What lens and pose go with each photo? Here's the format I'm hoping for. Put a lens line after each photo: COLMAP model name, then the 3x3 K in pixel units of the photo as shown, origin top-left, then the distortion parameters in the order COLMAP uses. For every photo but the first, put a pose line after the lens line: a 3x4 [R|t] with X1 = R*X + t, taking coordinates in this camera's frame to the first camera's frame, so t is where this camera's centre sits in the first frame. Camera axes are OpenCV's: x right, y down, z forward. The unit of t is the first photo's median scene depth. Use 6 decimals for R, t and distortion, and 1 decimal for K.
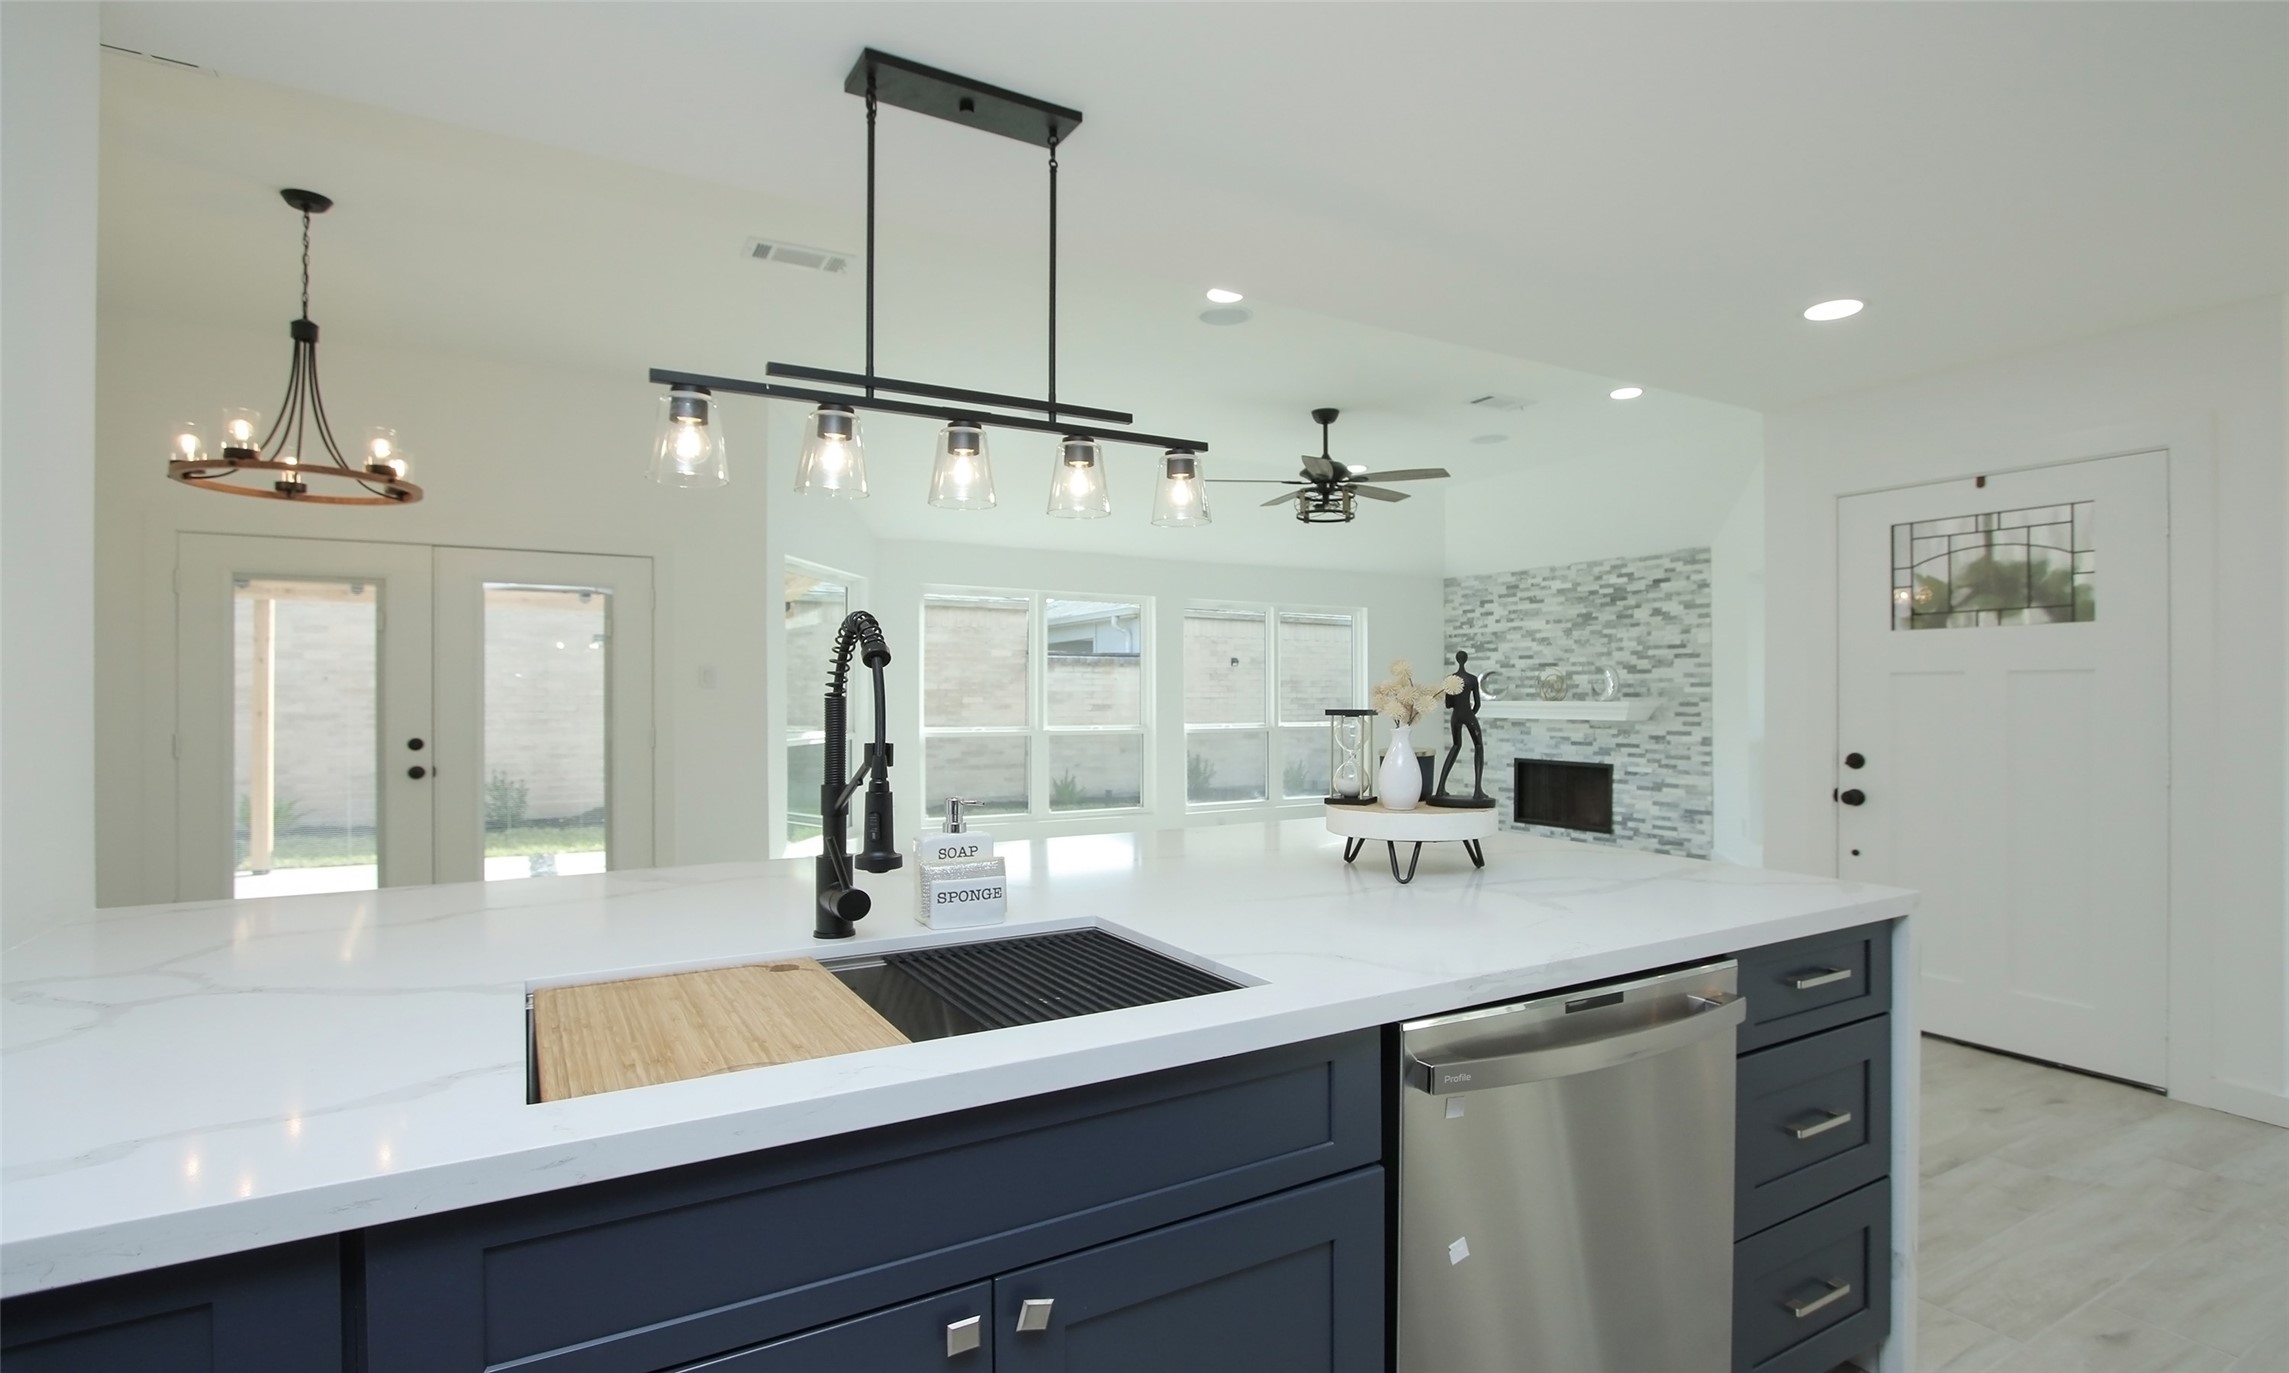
lens RADIAL K [[1087.4, 0, 1159.6], [0, 1087.4, 695.1], [0, 0, 1]] dist [-0.021853, 0.000431]
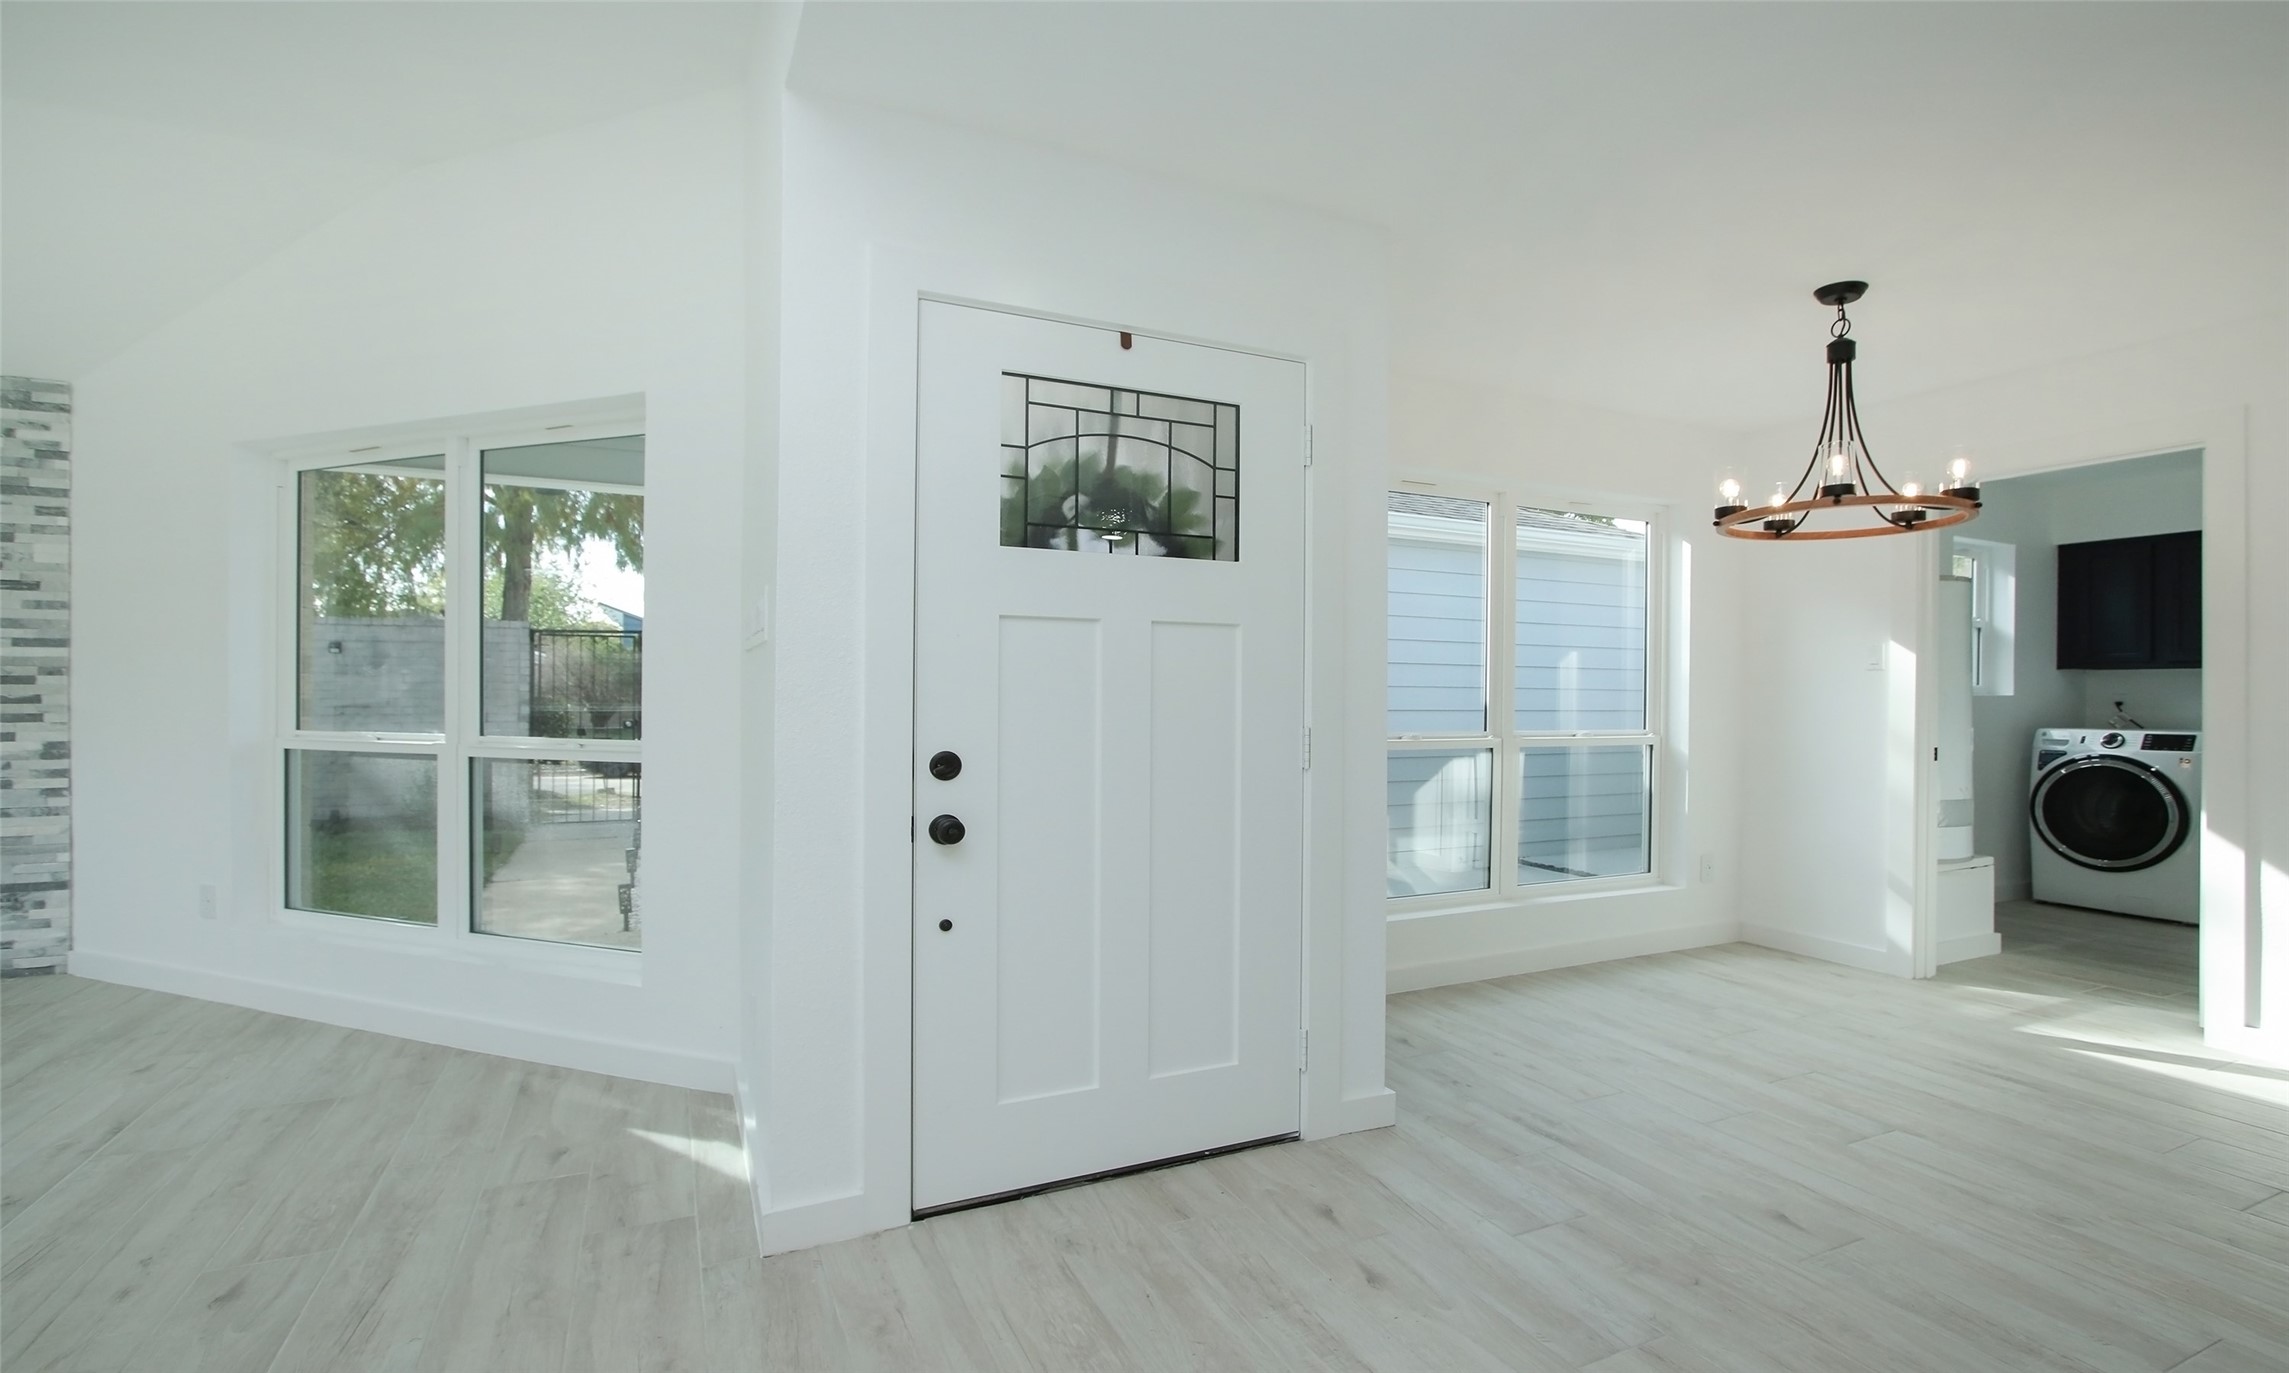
lens RADIAL K [[1054.4, 0, 1161.9], [0, 1054.4, 692.9], [0, 0, 1]] dist [-0.017134, 0.001511]
pose [[0.084077, 0.000300, 0.996459, 0.046760], [-0.007115, 0.999975, 0.000299, 0.010664], [-0.996434, -0.007115, 0.084077, 0.413083]]
